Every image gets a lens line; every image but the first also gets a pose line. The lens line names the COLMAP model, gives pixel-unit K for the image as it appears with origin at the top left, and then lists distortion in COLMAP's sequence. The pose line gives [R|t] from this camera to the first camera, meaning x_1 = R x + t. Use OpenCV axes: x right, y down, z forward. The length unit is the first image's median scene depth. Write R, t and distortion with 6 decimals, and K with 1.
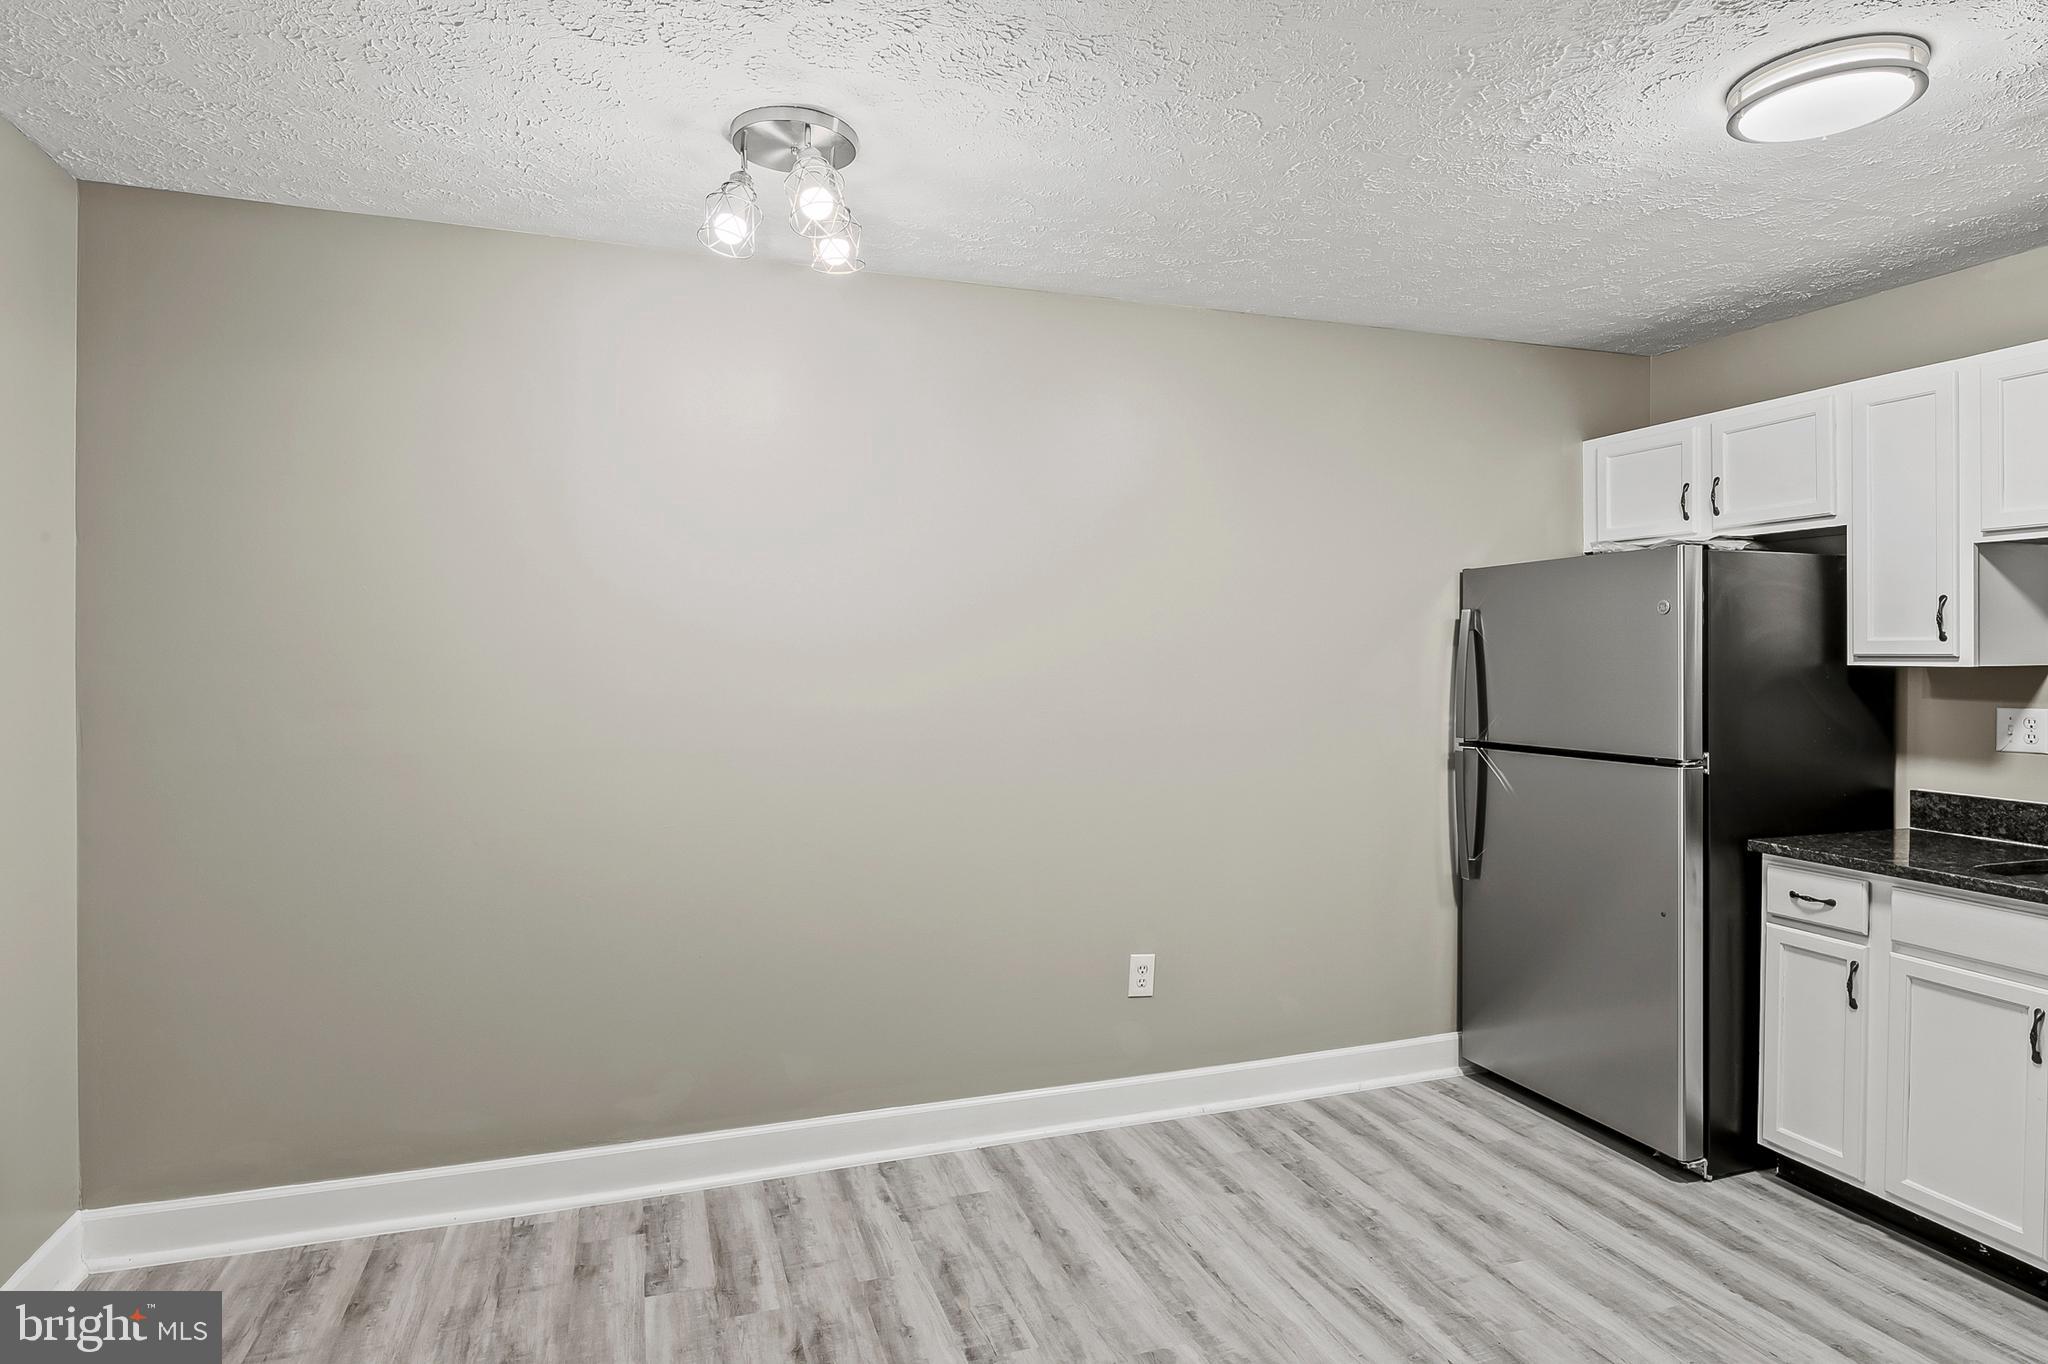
lens RADIAL K [[1104.4, 0, 1009.2], [0, 1104.4, 665.8], [0, 0, 1]] dist [-0.004932, -0.001462]
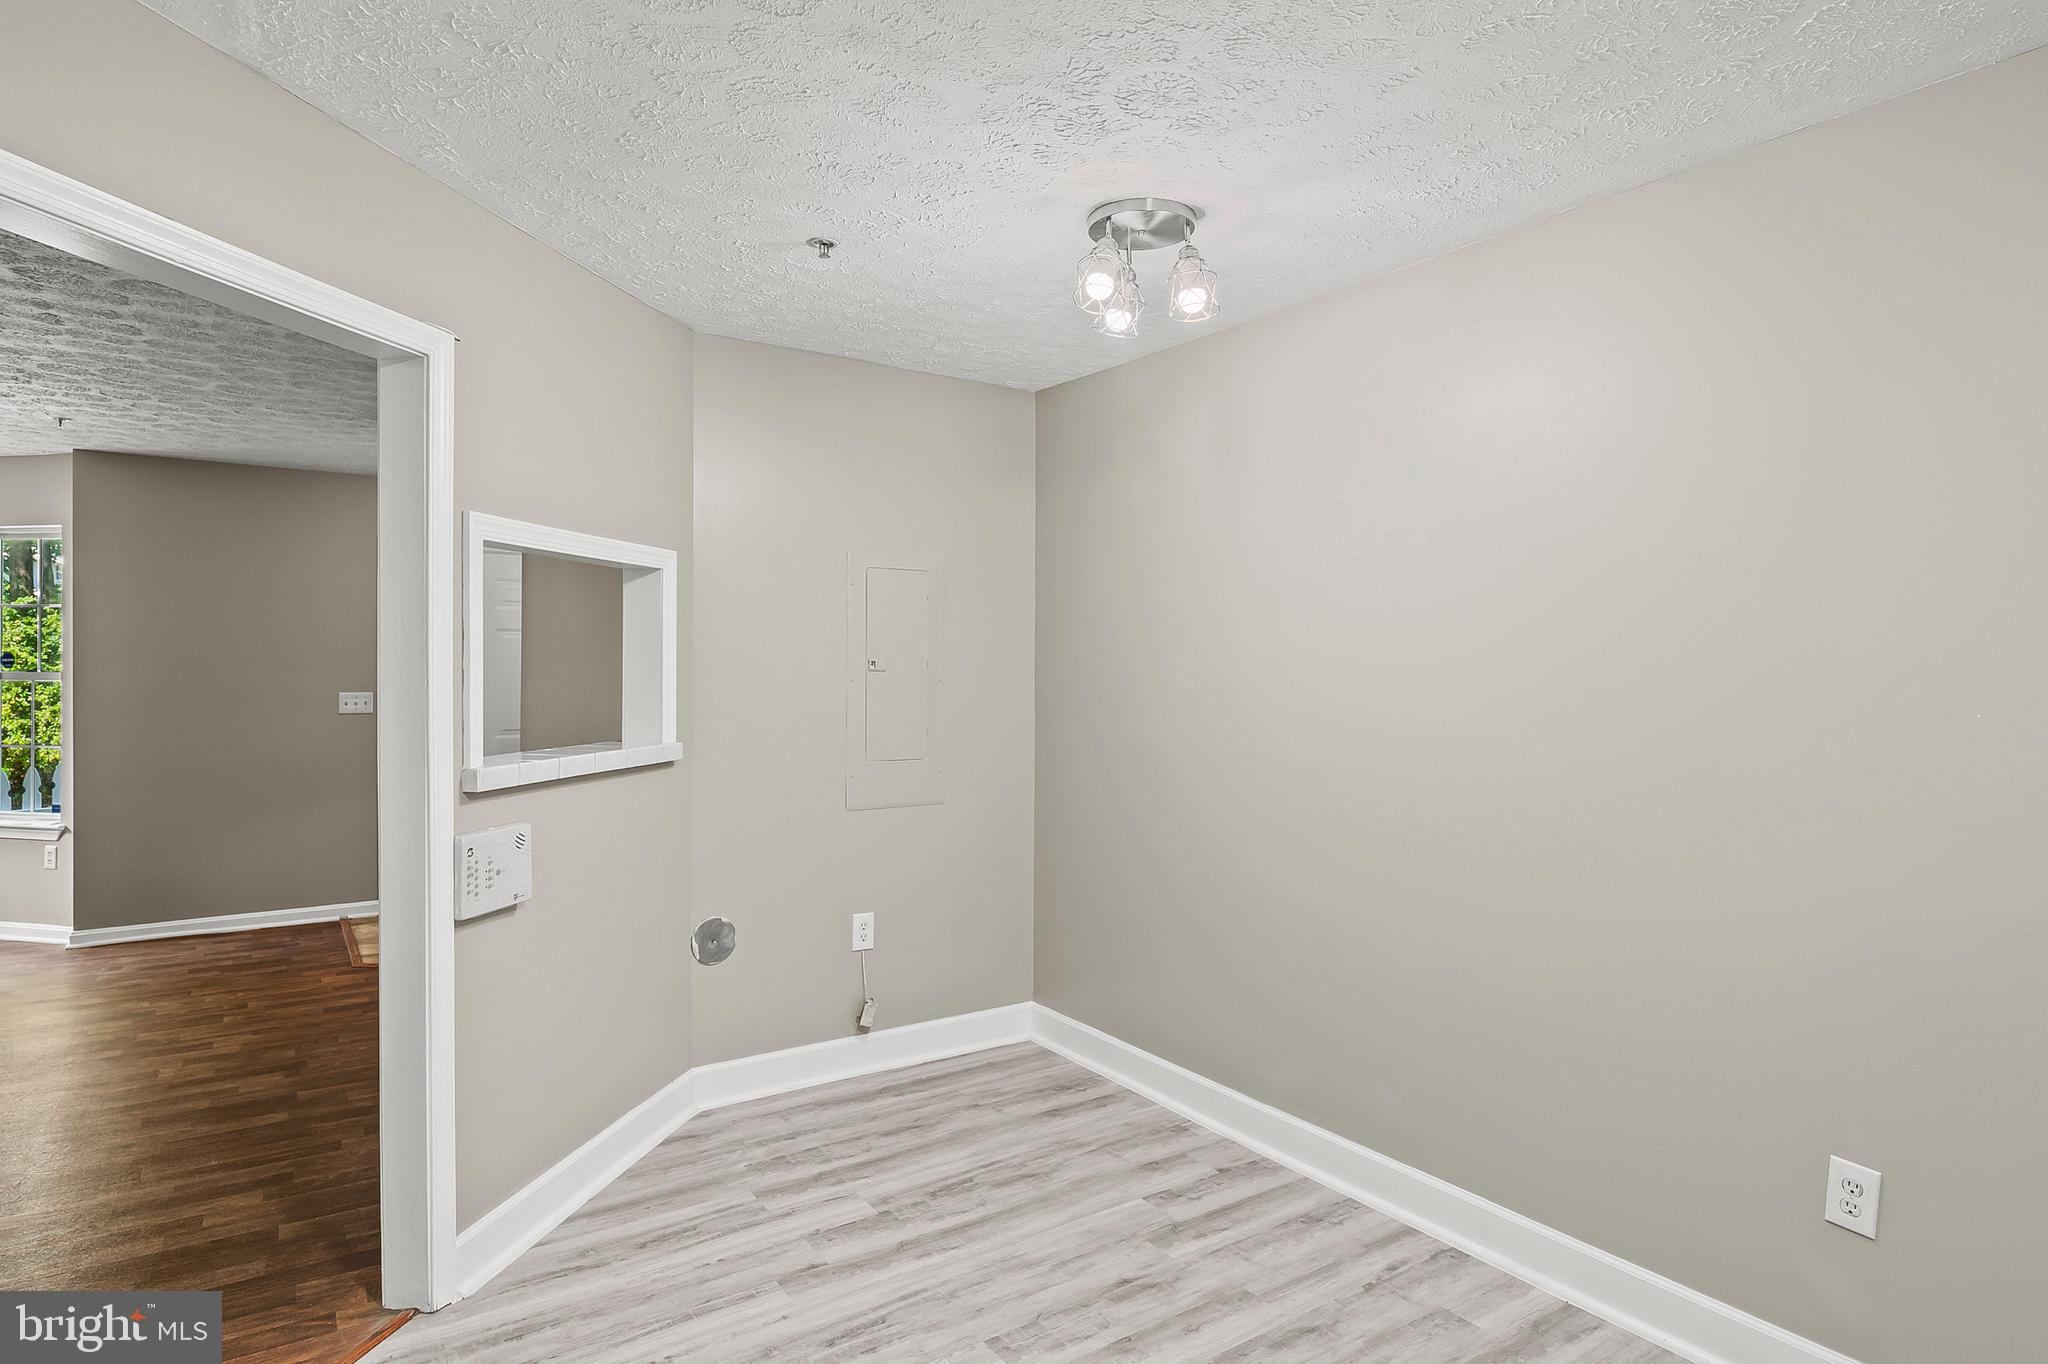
lens RADIAL K [[1104.4, 0, 1017.3], [0, 1104.4, 678.1], [0, 0, 1]] dist [-0.004932, -0.001462]
pose [[0.266391, 0.006171, -0.963845, 0.805271], [-0.009436, 0.999948, 0.003795, -0.010141], [0.963819, 0.008084, 0.266436, 0.527782]]
